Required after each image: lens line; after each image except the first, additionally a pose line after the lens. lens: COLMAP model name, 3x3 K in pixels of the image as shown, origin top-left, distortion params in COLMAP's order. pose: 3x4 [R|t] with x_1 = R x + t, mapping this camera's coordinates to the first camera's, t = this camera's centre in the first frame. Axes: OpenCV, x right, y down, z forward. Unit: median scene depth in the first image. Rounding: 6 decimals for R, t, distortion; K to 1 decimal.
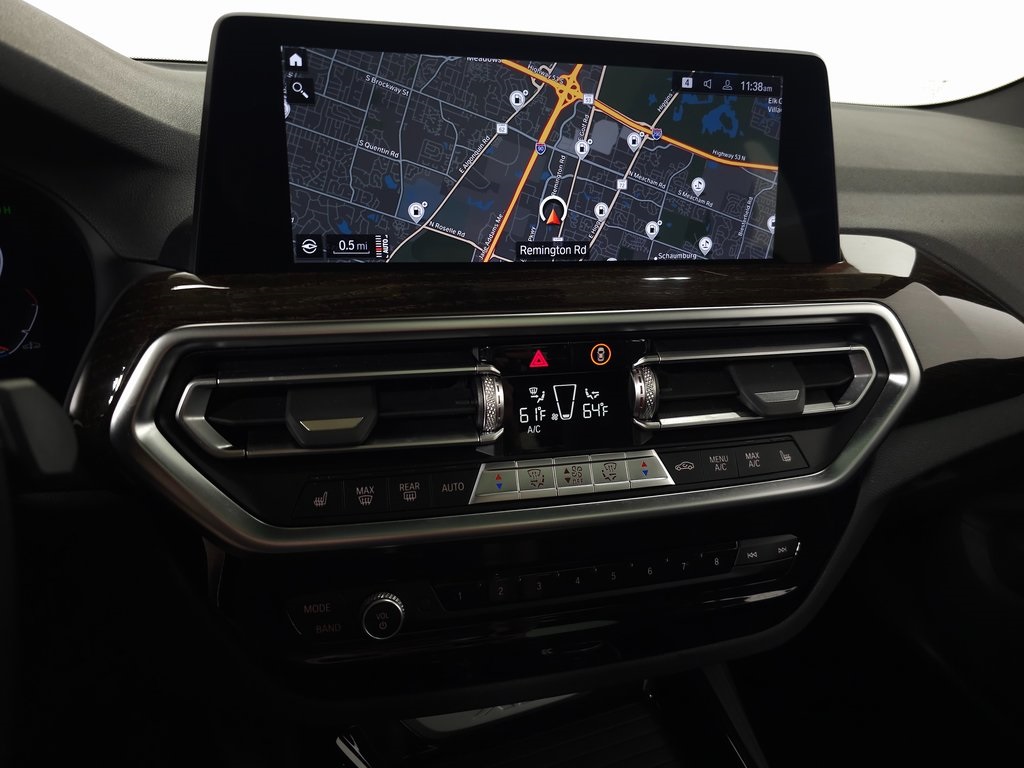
lens RADIAL K [[686.0, 0, 512.8], [0, 686.0, 378.9], [0, 0, 1]] dist [0.058192, -0.062670]
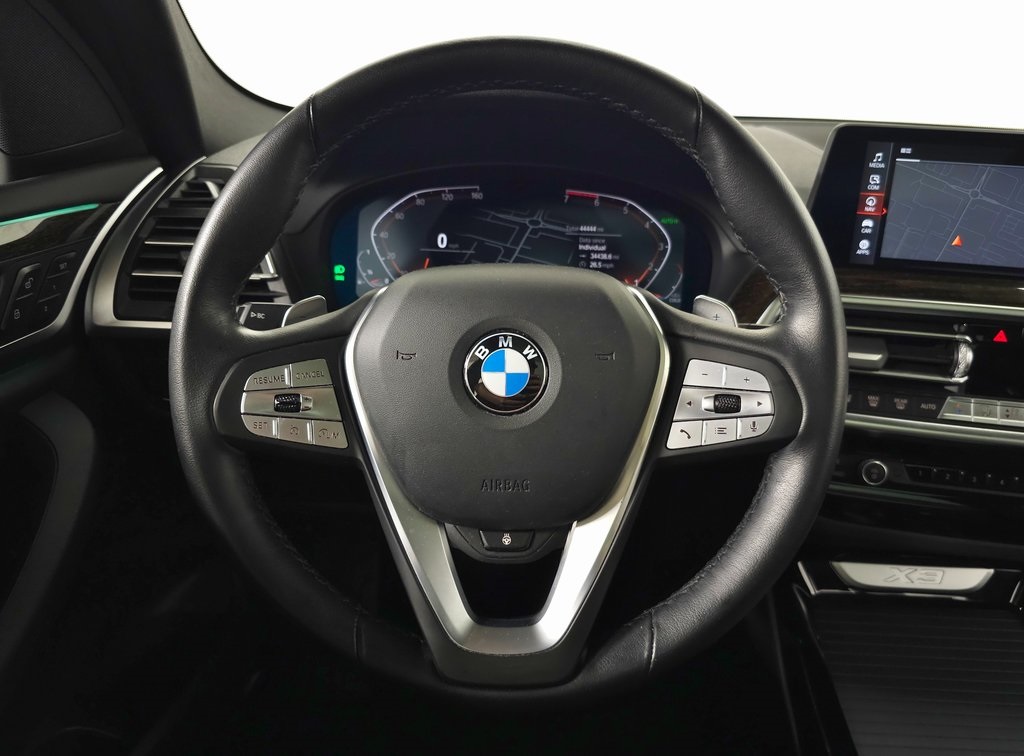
lens RADIAL K [[710.7, 0, 512.0], [0, 710.7, 378.0], [0, 0, 1]] dist [0.049202, -0.082669]
pose [[0.912345, 0.150655, -0.380697, -0.335967], [-0.148493, 0.988286, 0.035233, 0.168613], [0.381545, 0.024386, 0.924029, -0.911632]]
